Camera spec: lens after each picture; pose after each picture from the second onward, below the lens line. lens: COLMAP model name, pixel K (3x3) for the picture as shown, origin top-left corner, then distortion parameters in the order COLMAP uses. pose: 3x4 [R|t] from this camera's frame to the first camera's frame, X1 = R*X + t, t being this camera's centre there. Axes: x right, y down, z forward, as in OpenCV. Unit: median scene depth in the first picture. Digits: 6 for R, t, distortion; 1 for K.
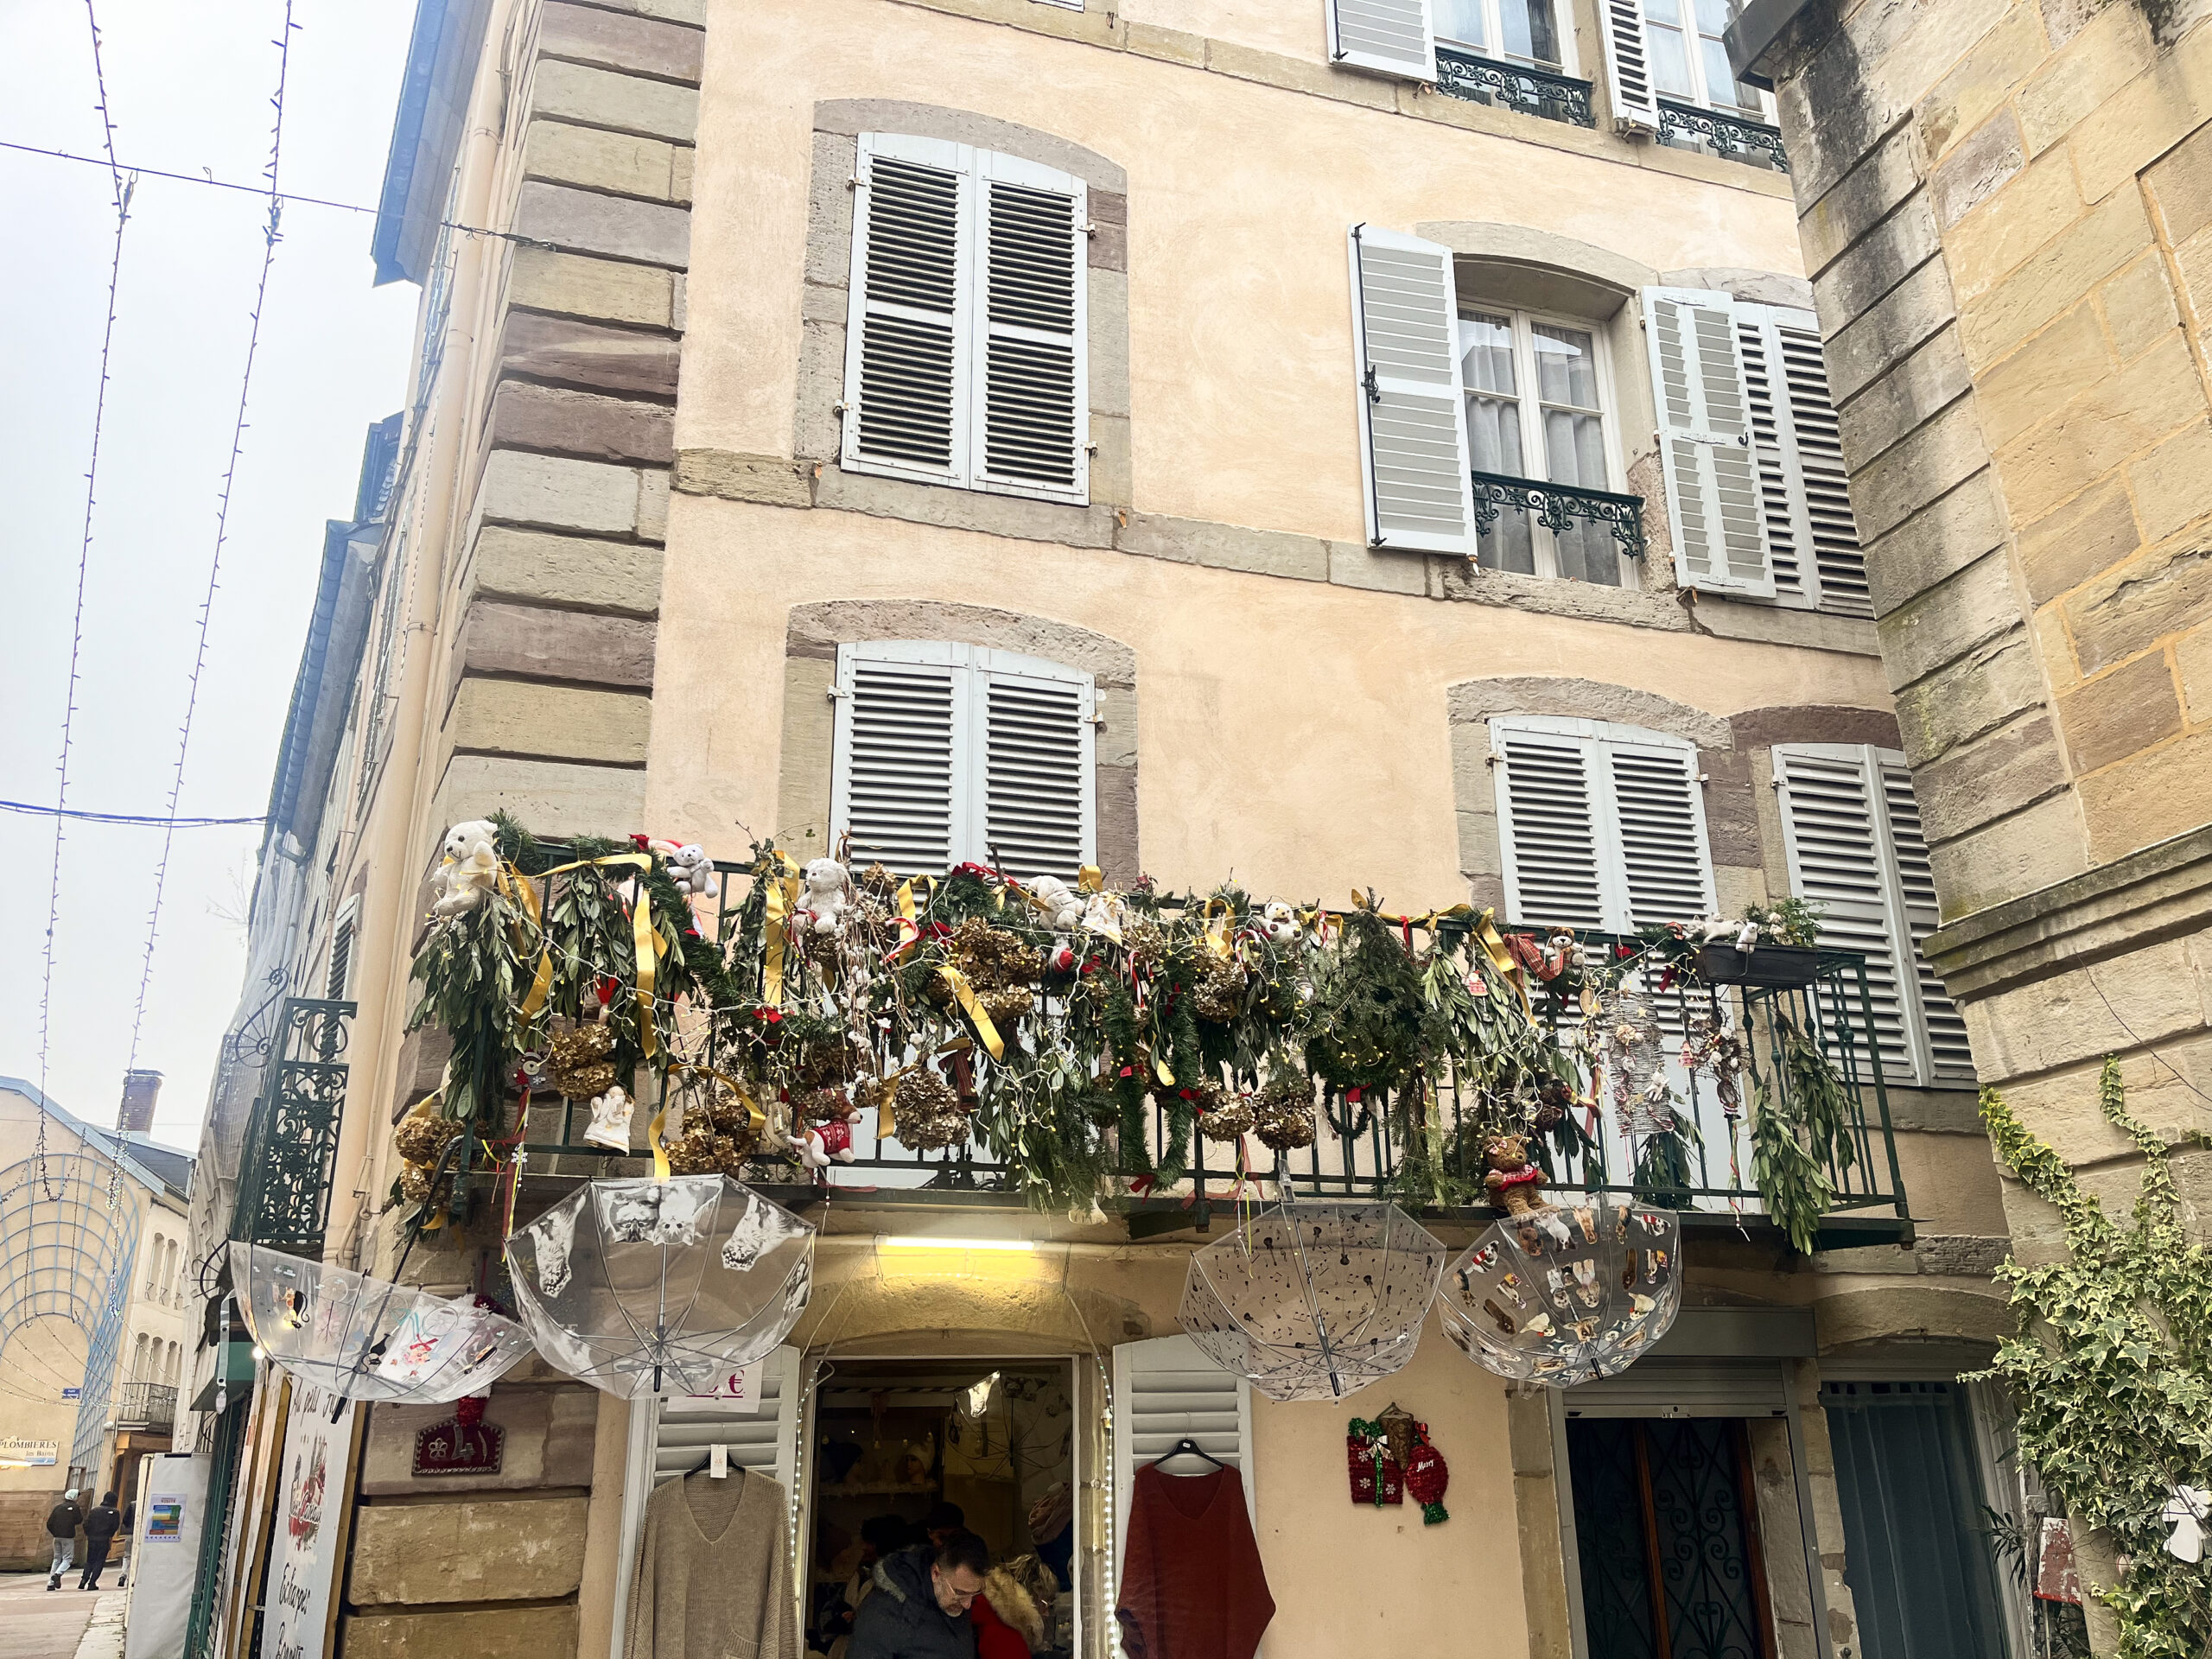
lens RADIAL K [[1679.7, 0, 1106.0], [0, 1679.7, 829.5], [0, 0, 1]] dist [0.075250, -0.100055]
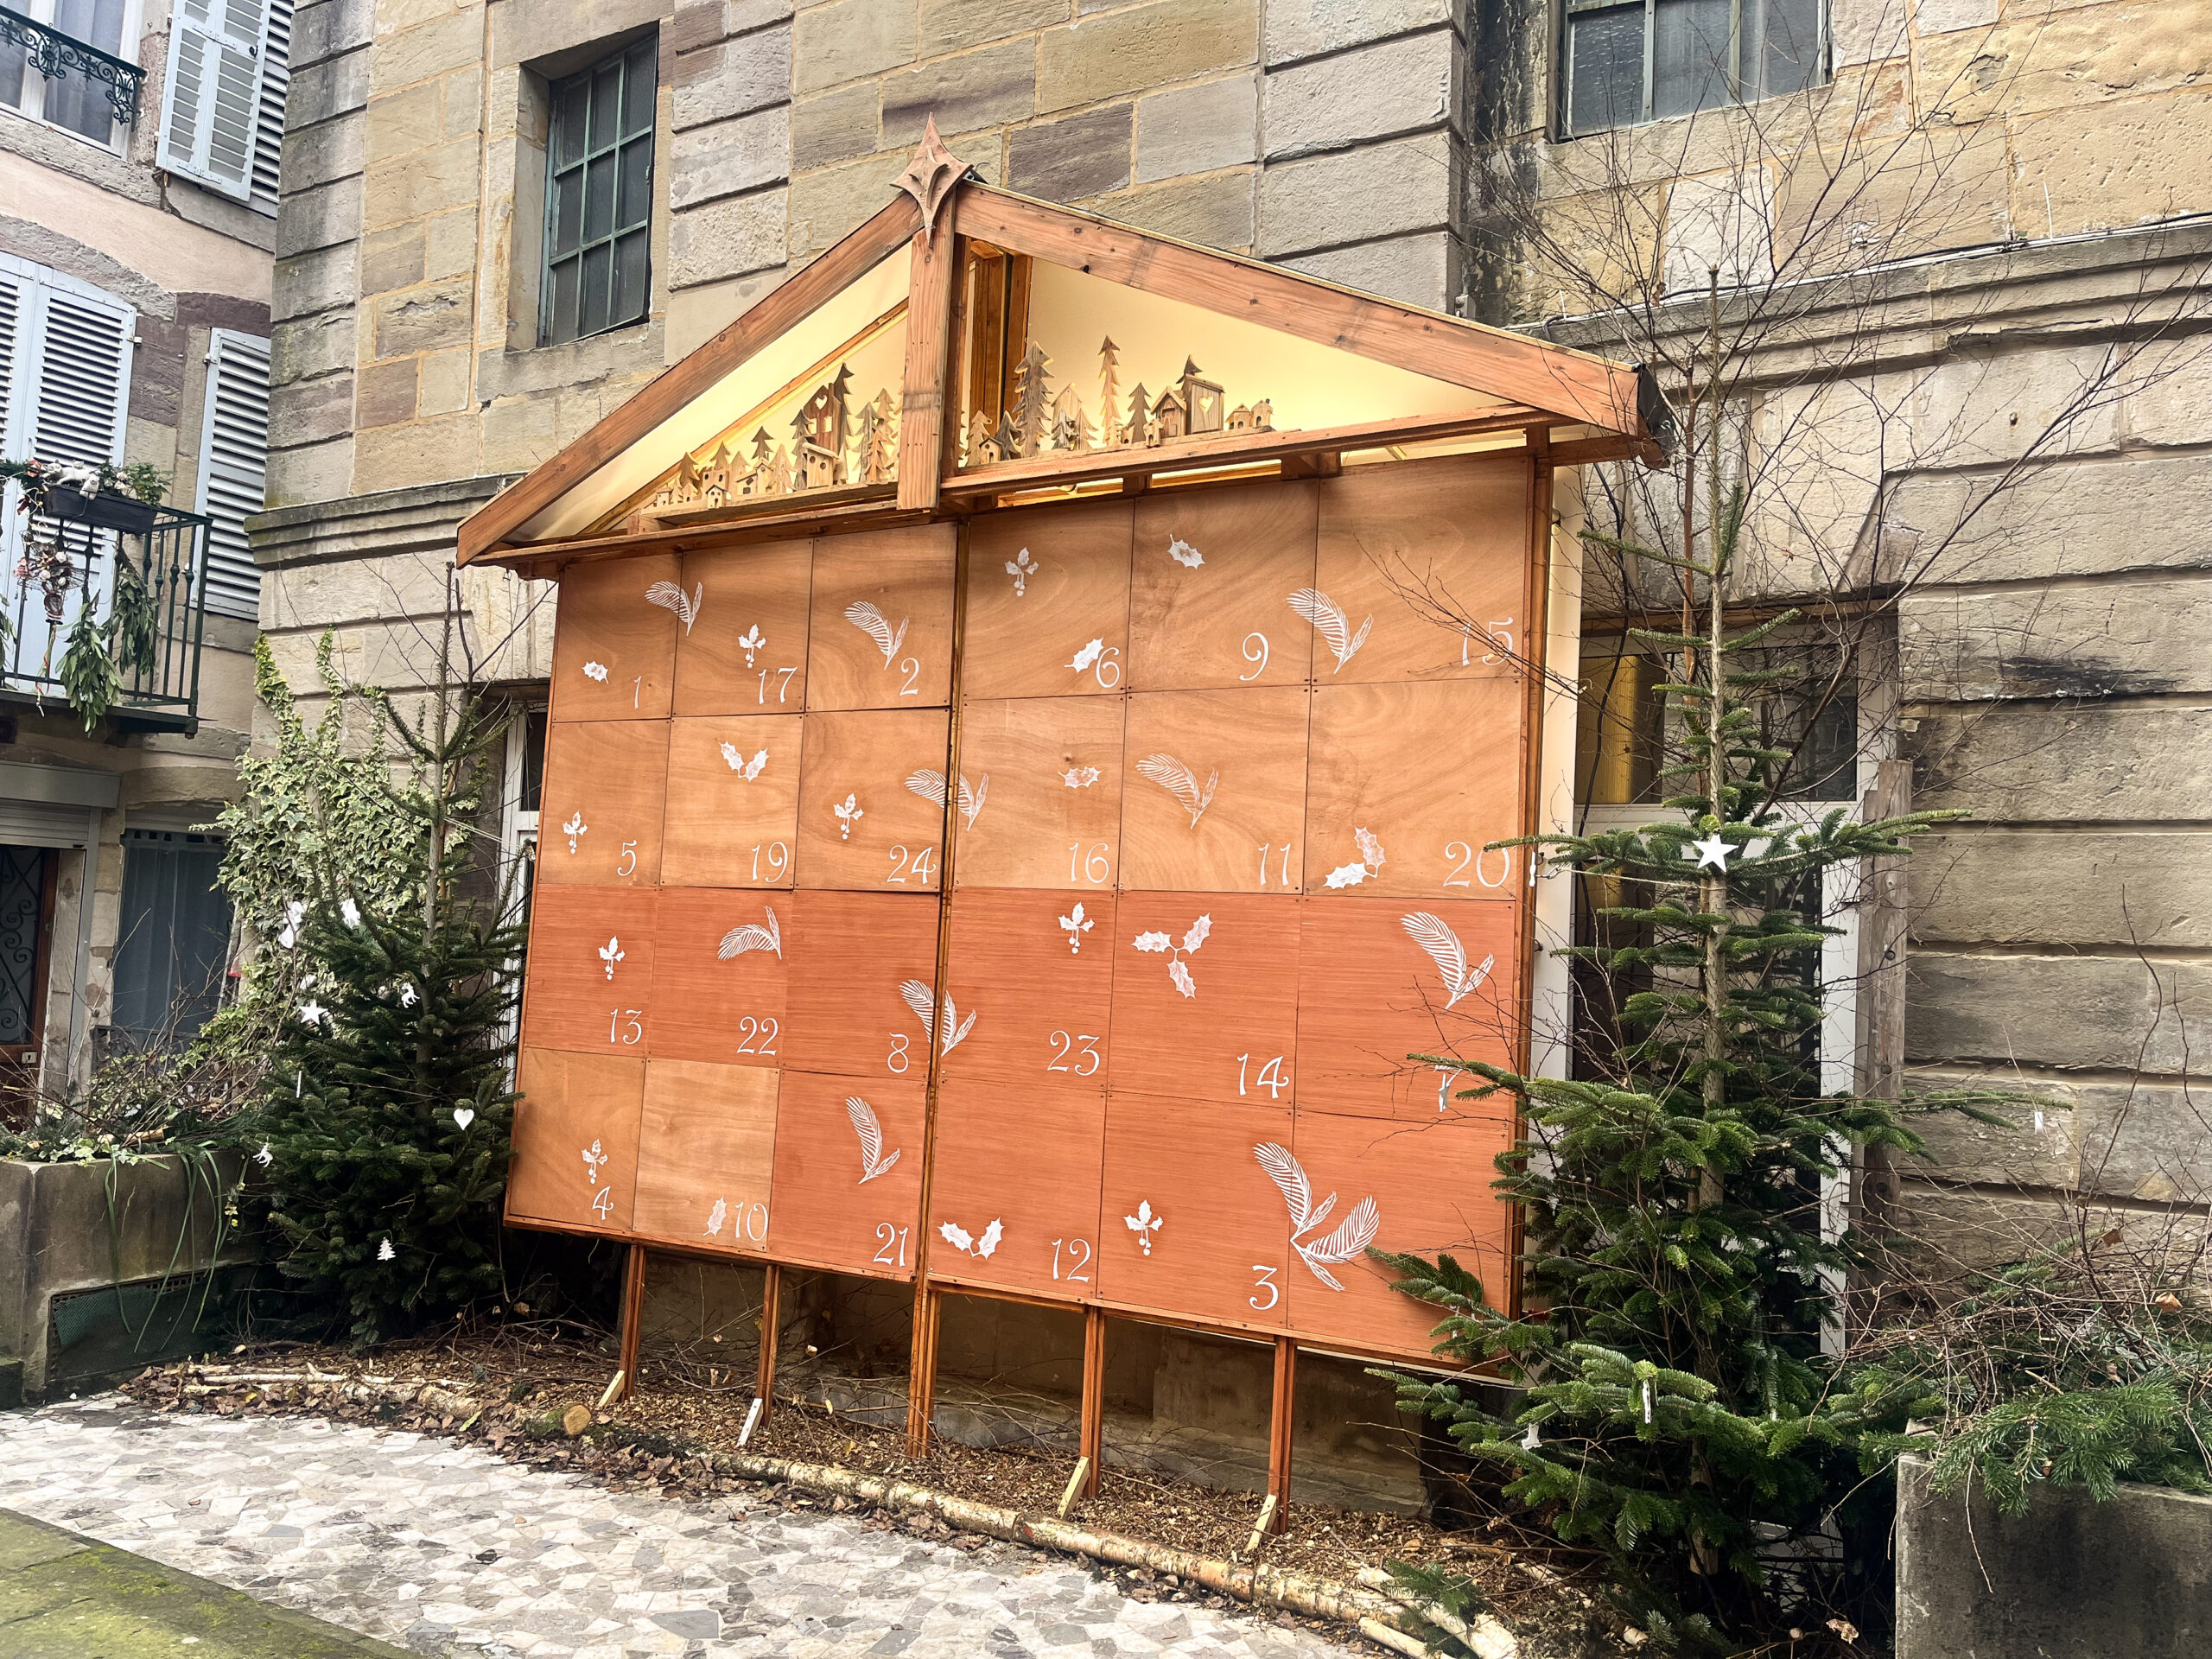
lens RADIAL K [[1634.7, 0, 1106.0], [0, 1634.7, 829.5], [0, 0, 1]] dist [0.140225, -0.187922]
pose [[0.740004, 0.090355, 0.666506, 0.124629], [-0.276641, 0.944125, 0.179156, -0.123410], [-0.613078, -0.316959, 0.723652, -0.429379]]
